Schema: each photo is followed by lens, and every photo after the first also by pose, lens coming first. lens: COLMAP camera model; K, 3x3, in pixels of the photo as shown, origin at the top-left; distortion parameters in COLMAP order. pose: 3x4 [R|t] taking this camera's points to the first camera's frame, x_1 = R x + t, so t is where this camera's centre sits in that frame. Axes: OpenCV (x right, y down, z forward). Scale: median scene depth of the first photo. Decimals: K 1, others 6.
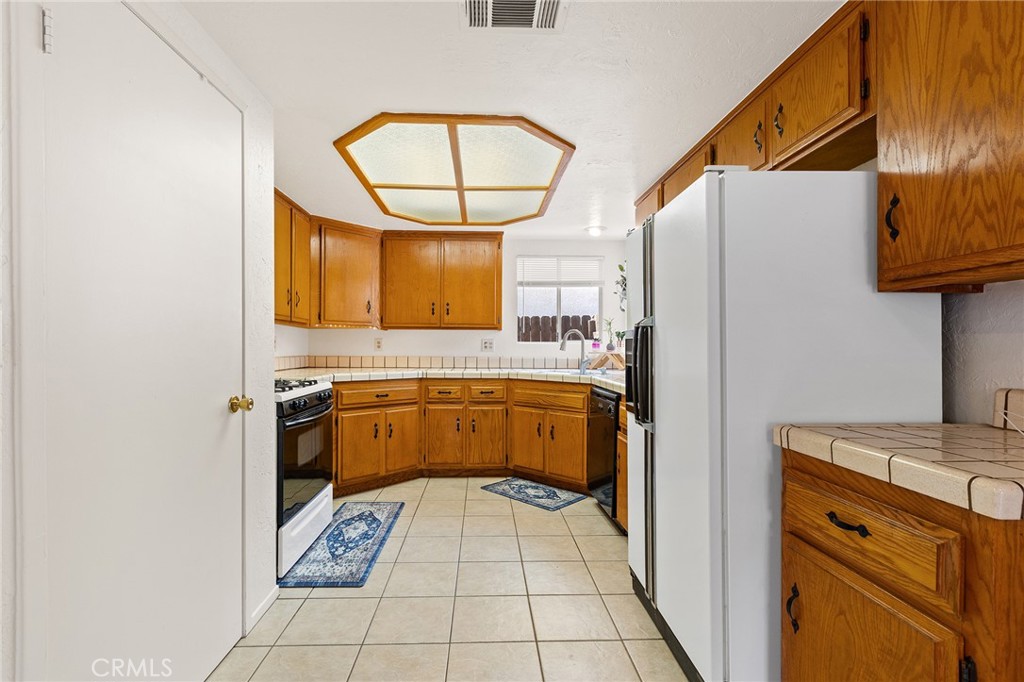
lens RADIAL K [[463.2, 0, 495.8], [0, 463.2, 347.7], [0, 0, 1]] dist [0.005719, -0.001201]
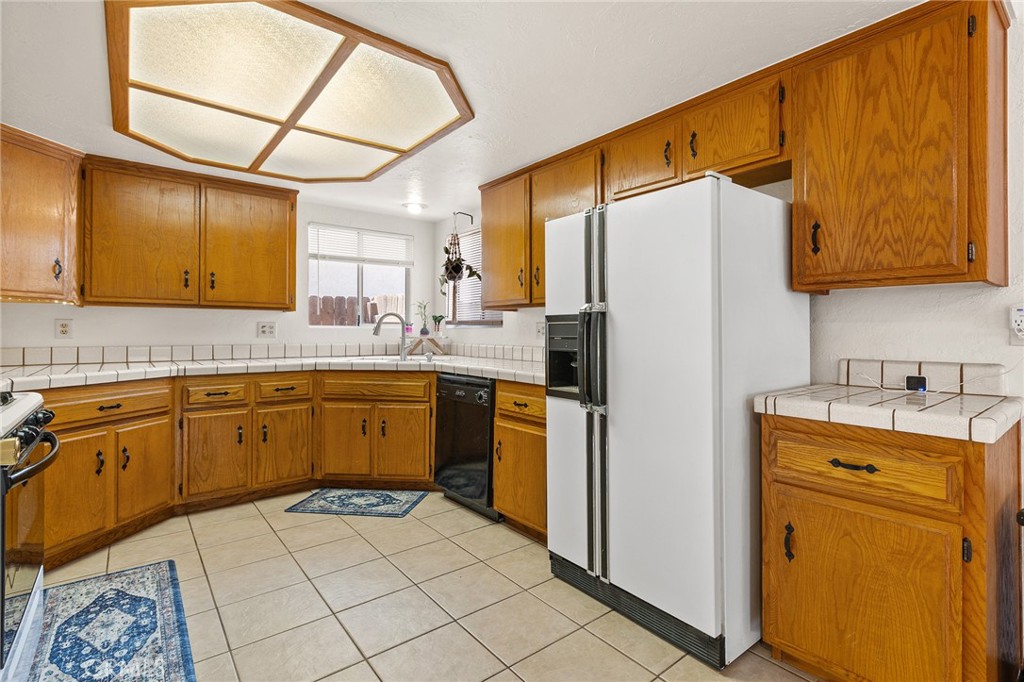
lens RADIAL K [[463.2, 0, 505.9], [0, 463.2, 330.2], [0, 0, 1]] dist [0.005719, -0.001201]
pose [[0.788321, -0.002055, 0.615260, -0.368687], [0.003368, 0.999994, -0.000975, -0.004251], [-0.615255, 0.002841, 0.788323, 0.247993]]
